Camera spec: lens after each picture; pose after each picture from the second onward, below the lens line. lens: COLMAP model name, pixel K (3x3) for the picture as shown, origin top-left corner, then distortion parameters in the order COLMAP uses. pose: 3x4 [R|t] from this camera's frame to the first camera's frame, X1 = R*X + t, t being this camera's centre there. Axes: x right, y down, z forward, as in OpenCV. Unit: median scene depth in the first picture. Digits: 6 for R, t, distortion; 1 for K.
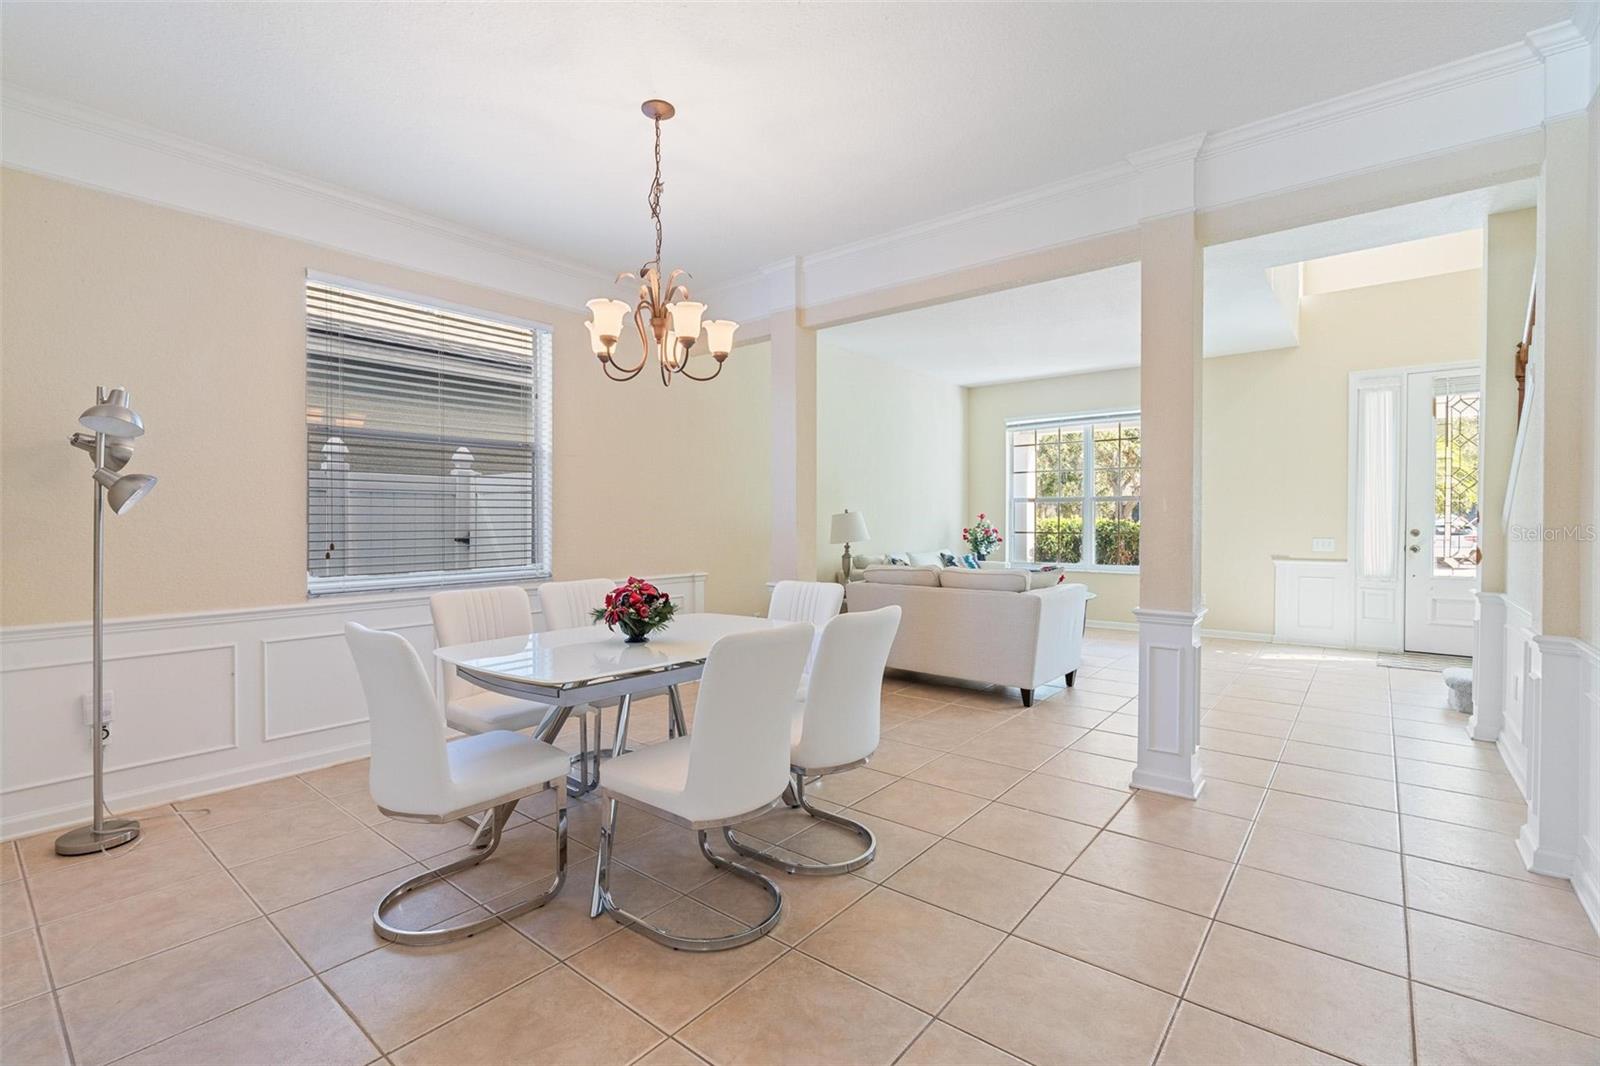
lens RADIAL K [[702.9, 0, 824.8], [0, 702.9, 527.0], [0, 0, 1]] dist [-0.004445, 0.000068]
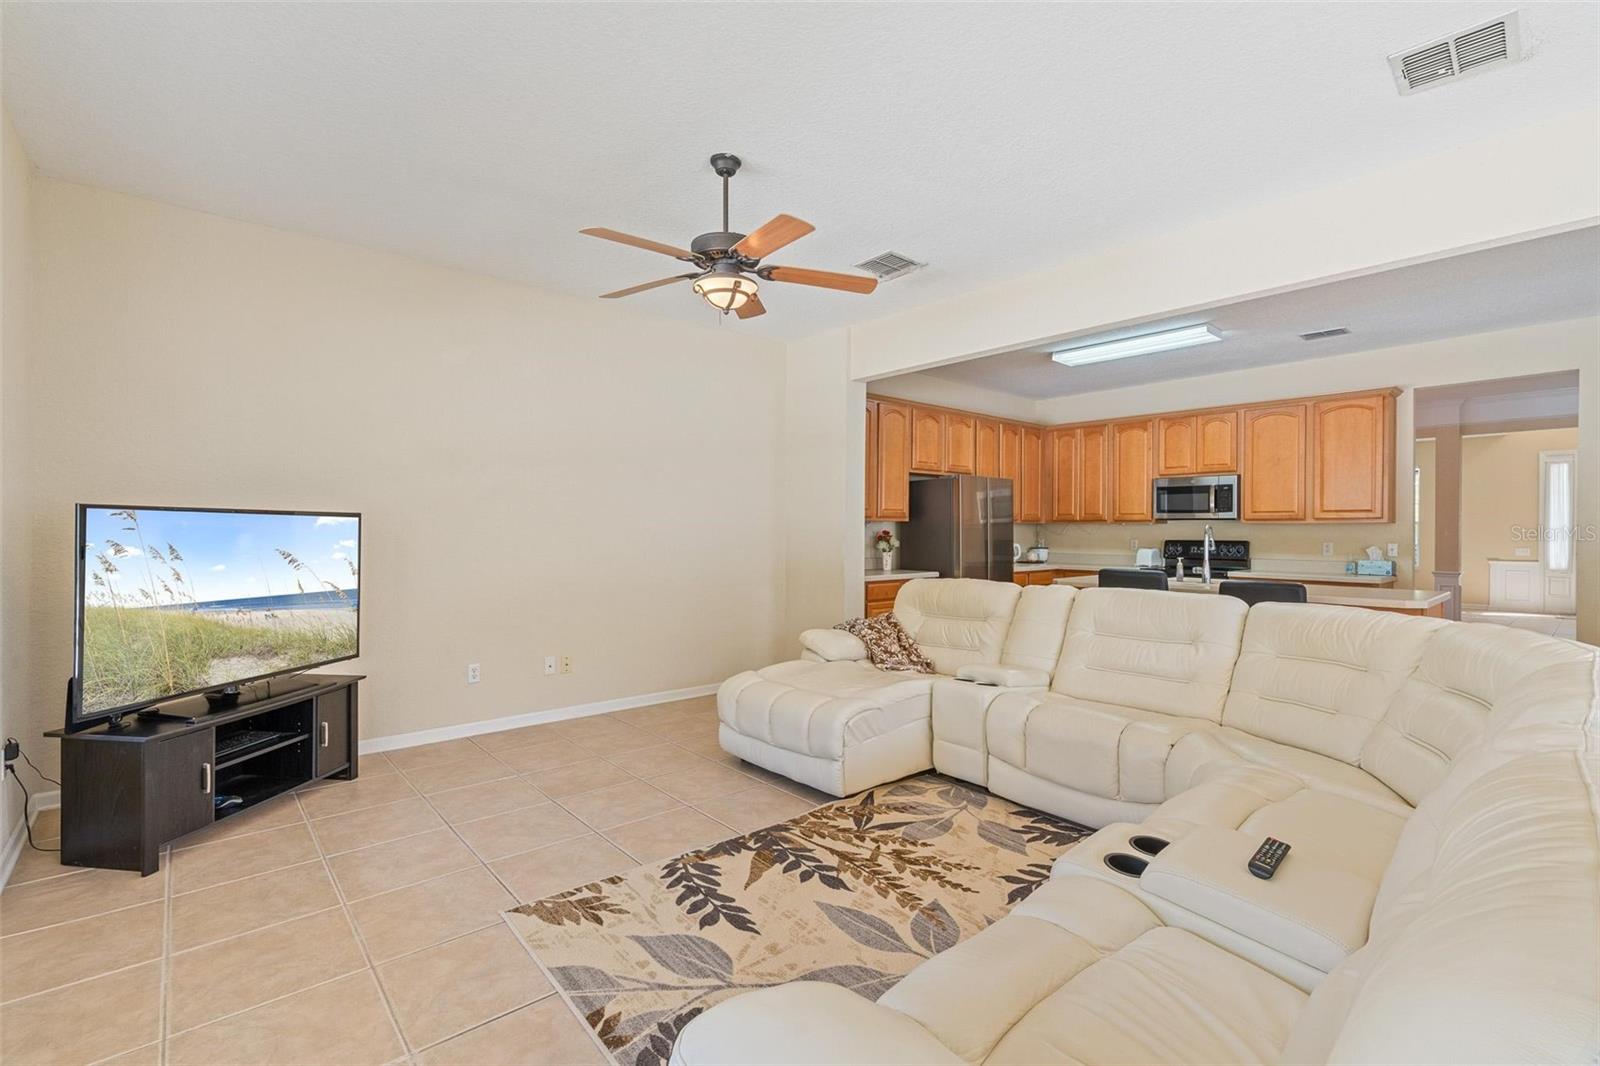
lens RADIAL K [[722.2, 0, 794.6], [0, 722.2, 528.0], [0, 0, 1]] dist [-0.001804, 0.000539]
pose [[0.982966, 0.003958, -0.183746, -0.744411], [-0.006523, 0.999889, -0.013361, 0.002449], [0.183673, 0.014332, 0.982883, -1.104465]]
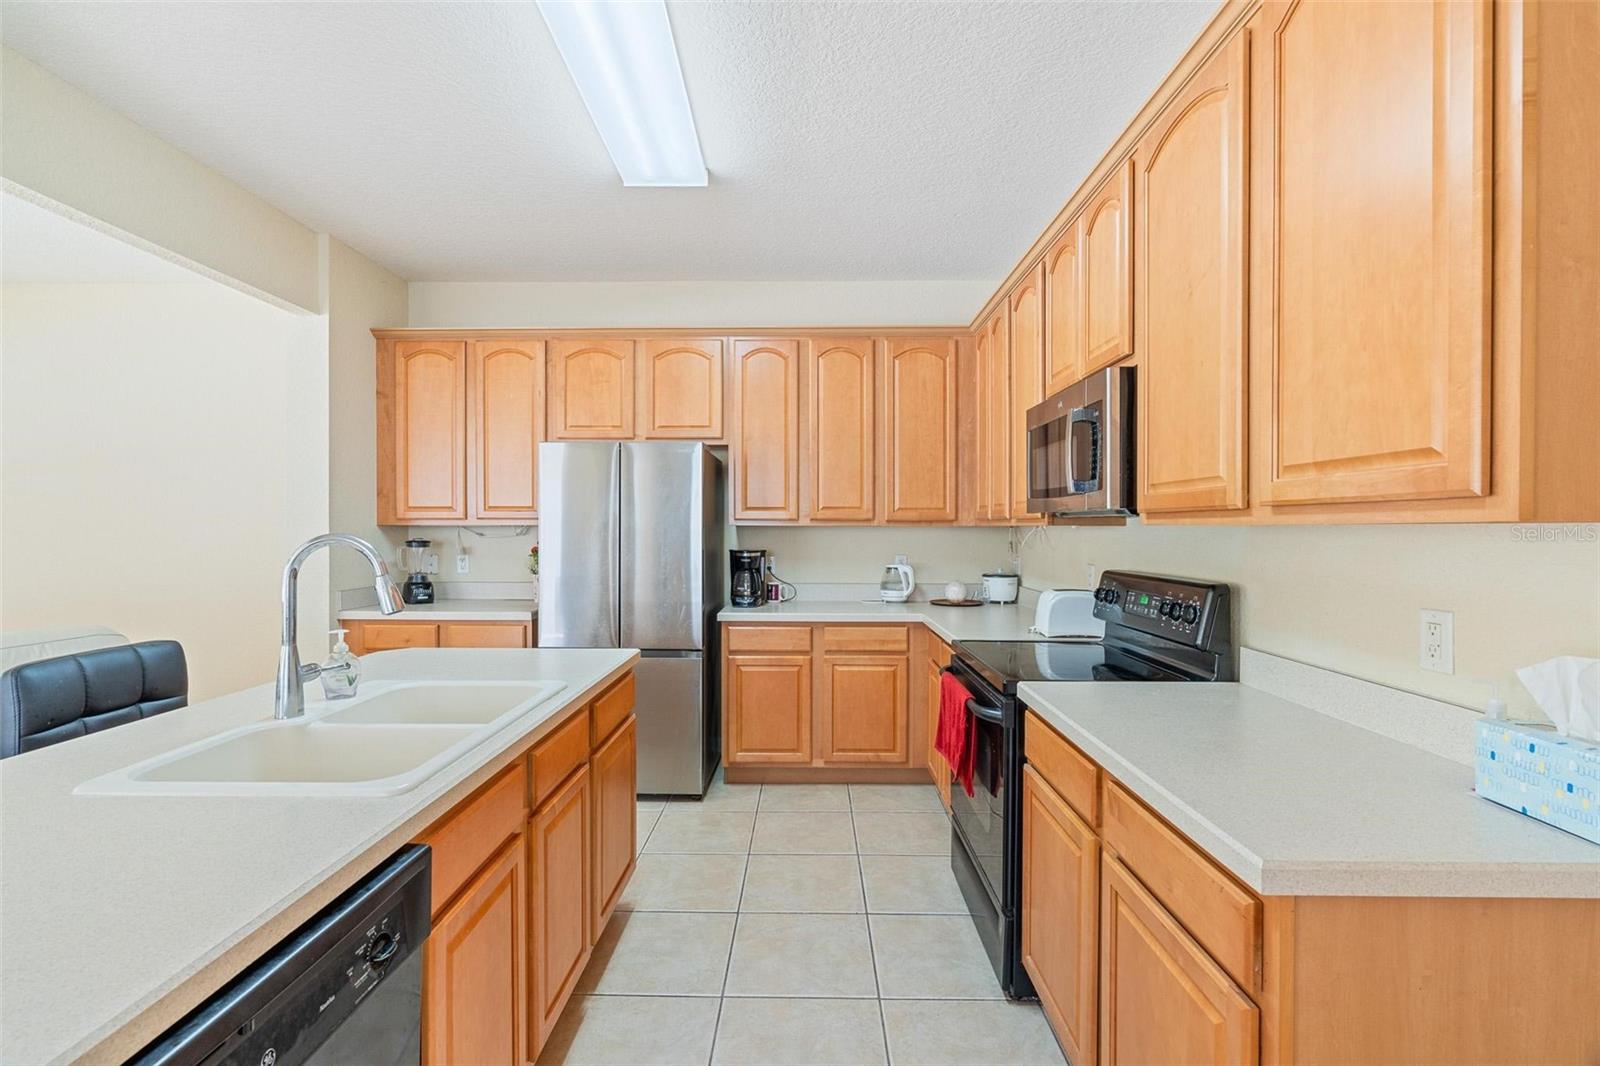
lens RADIAL K [[725.0, 0, 804.7], [0, 725.0, 533.9], [0, 0, 1]] dist [-0.005891, 0.000057]
pose [[0.602264, 0.007206, -0.798264, -0.116462], [-0.011777, 0.999931, 0.000141, -0.017778], [0.798210, 0.009317, 0.602307, -0.239832]]
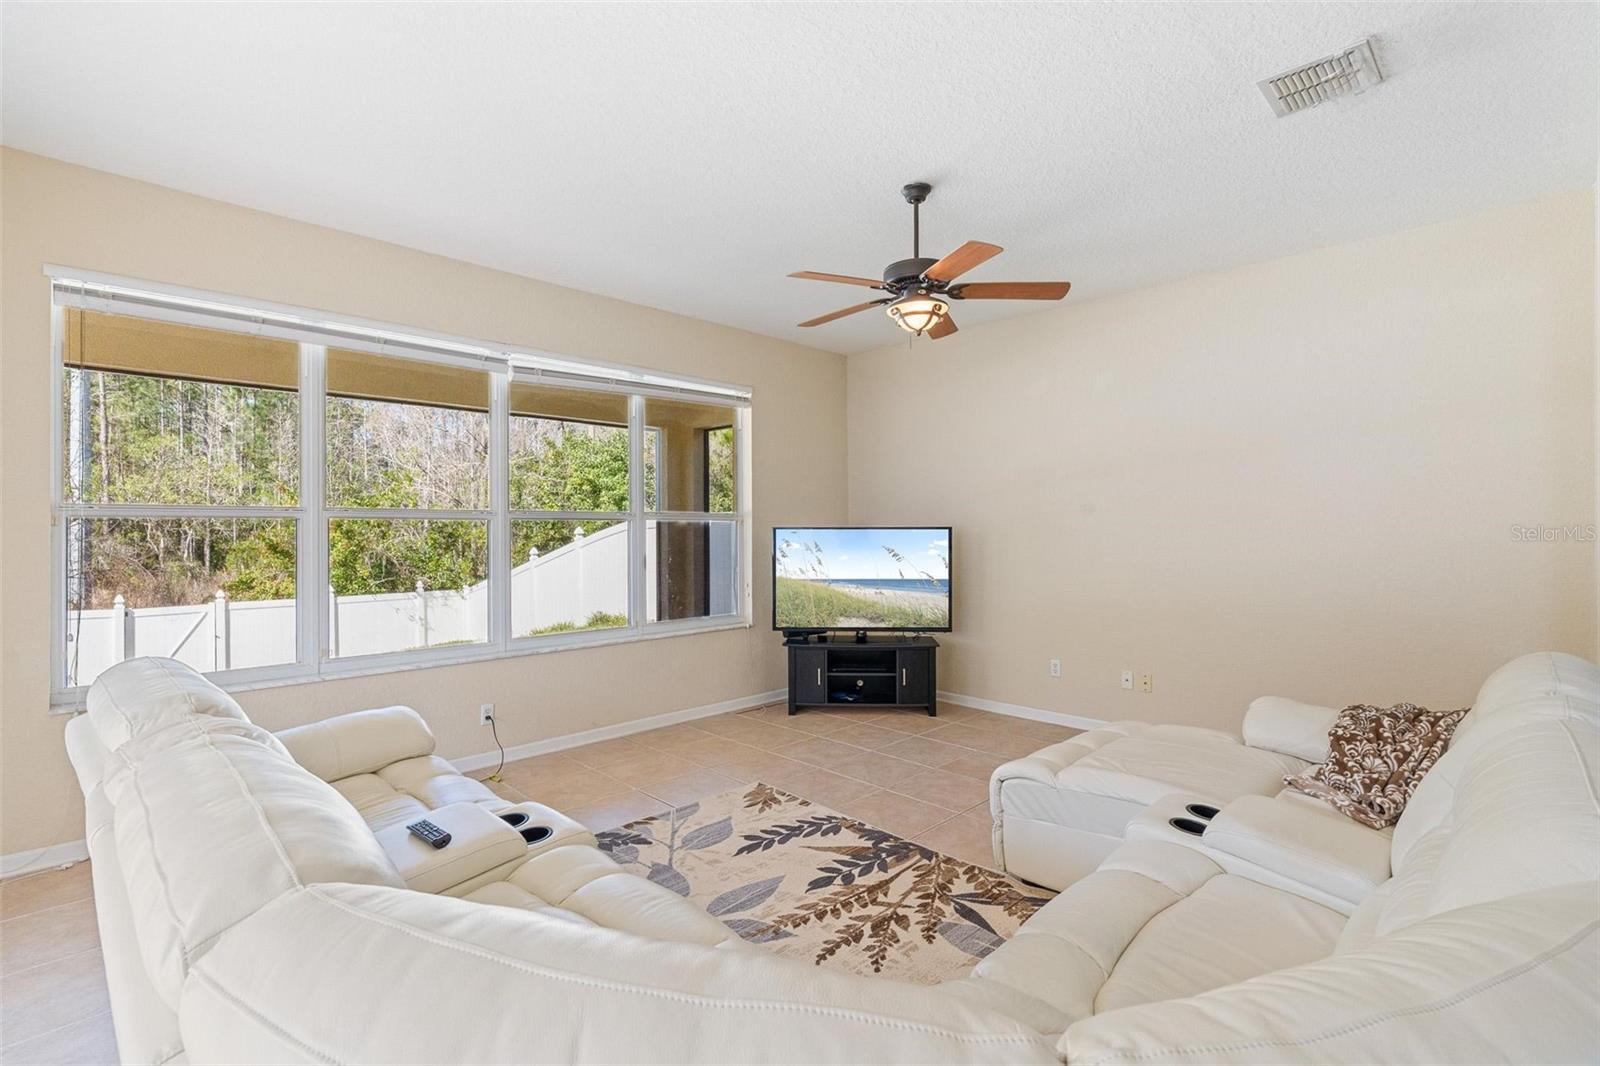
lens RADIAL K [[740.7, 0, 799.2], [0, 740.7, 528.3], [0, 0, 1]] dist [-0.005710, -0.000264]
pose [[-0.129288, -0.001568, -0.991606, -0.350137], [-0.007849, 0.999969, -0.000558, -0.011768], [0.991576, 0.007711, -0.129296, -0.638971]]
